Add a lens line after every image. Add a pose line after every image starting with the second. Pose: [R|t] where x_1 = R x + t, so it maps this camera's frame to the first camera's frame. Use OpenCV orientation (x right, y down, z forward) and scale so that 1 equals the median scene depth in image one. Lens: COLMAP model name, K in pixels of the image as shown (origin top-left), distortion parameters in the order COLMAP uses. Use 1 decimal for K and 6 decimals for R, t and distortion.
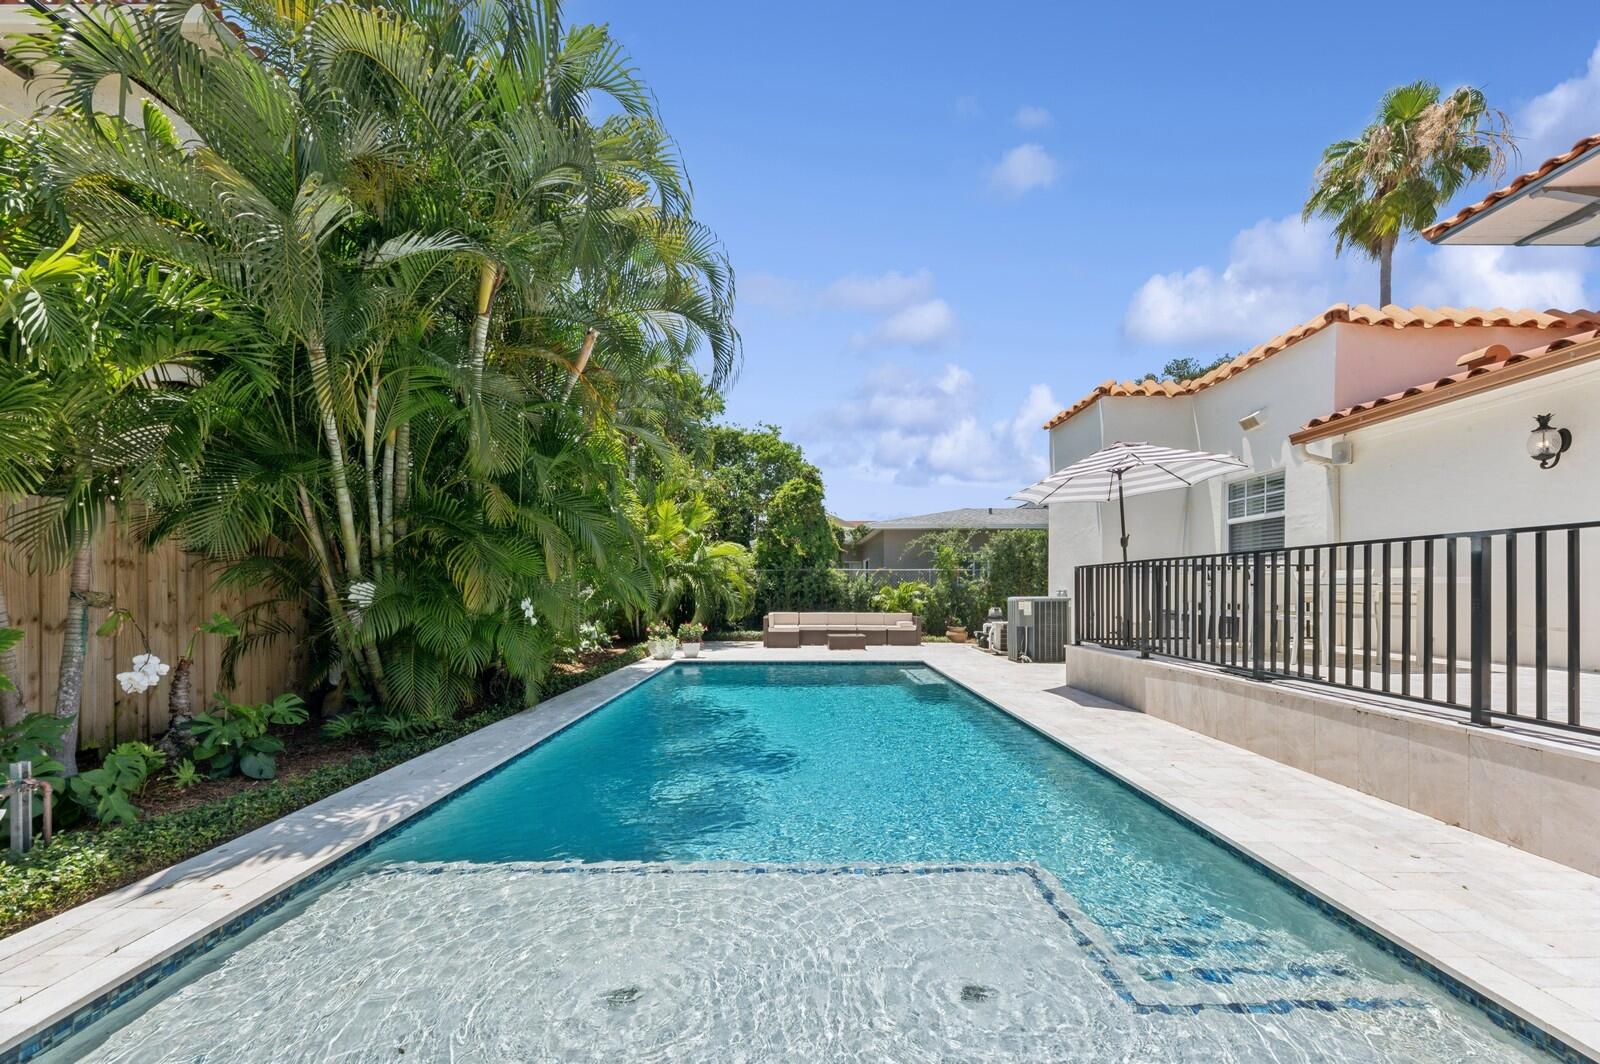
lens RADIAL K [[601.1, 0, 802.1], [0, 601.1, 594.1], [0, 0, 1]] dist [0.014782, -0.008693]
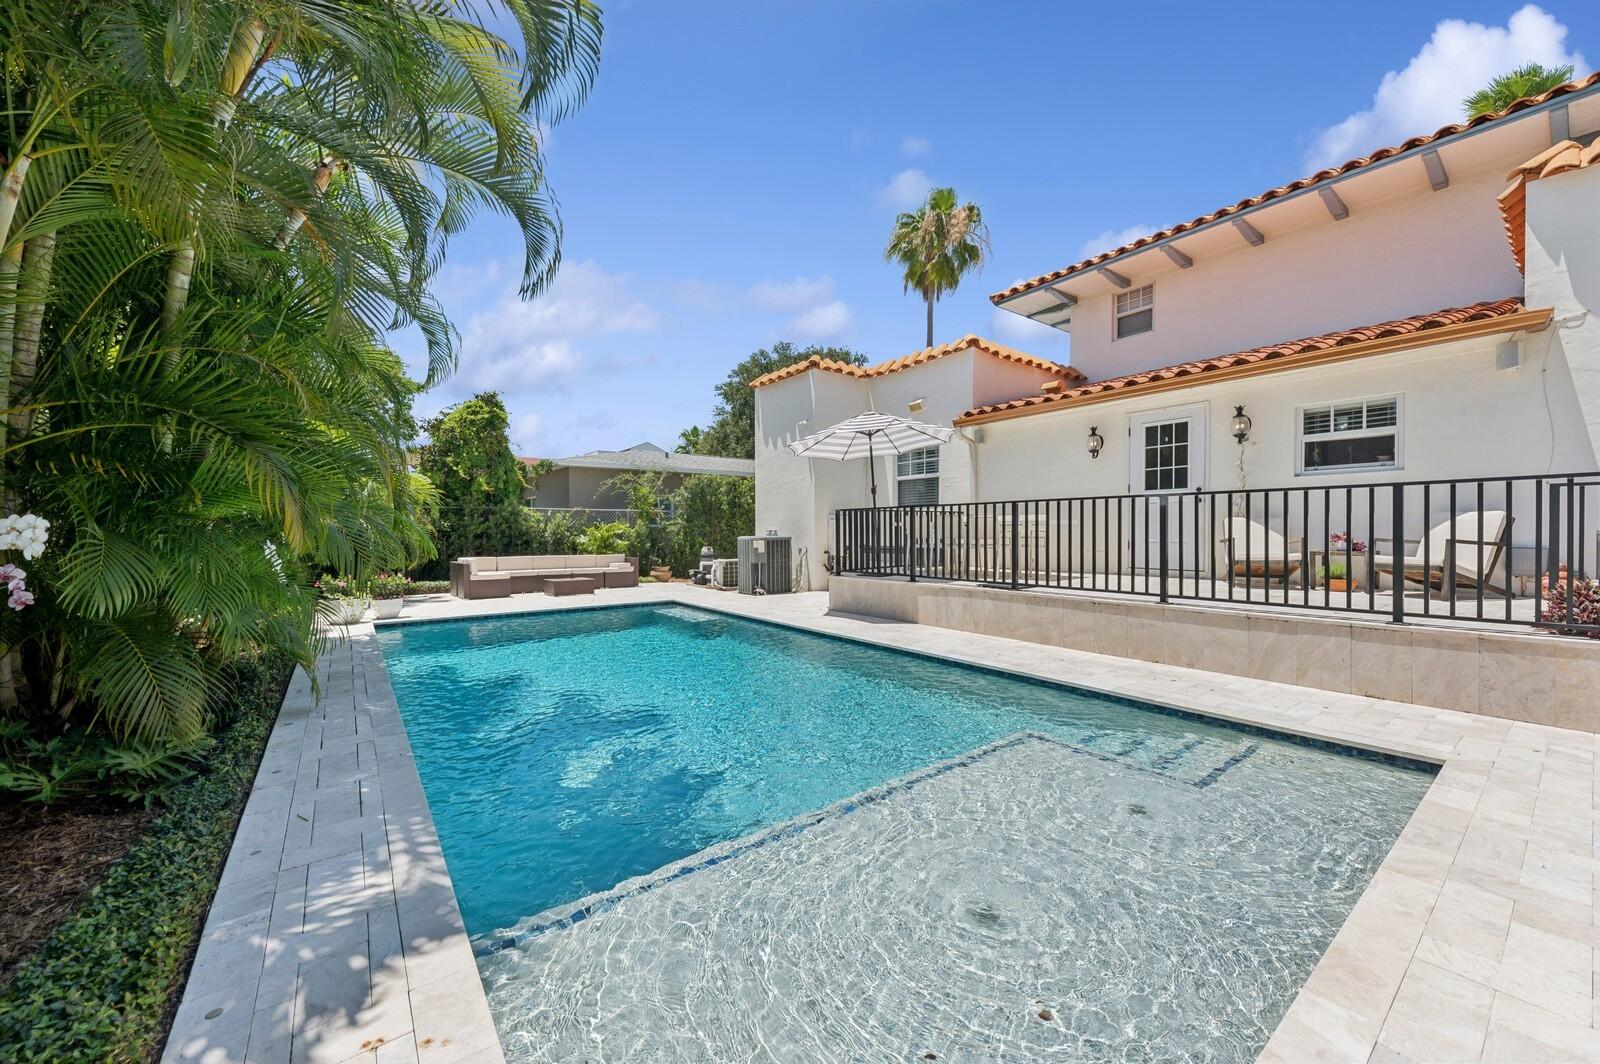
lens RADIAL K [[593.6, 0, 800.0], [0, 593.6, 532.0], [0, 0, 1]] dist [0.016016, -0.008271]
pose [[0.796870, -0.003511, 0.604141, -0.228873], [0.007550, 0.999963, -0.004148, 0.002097], [-0.604104, 0.007867, 0.796867, 0.073827]]
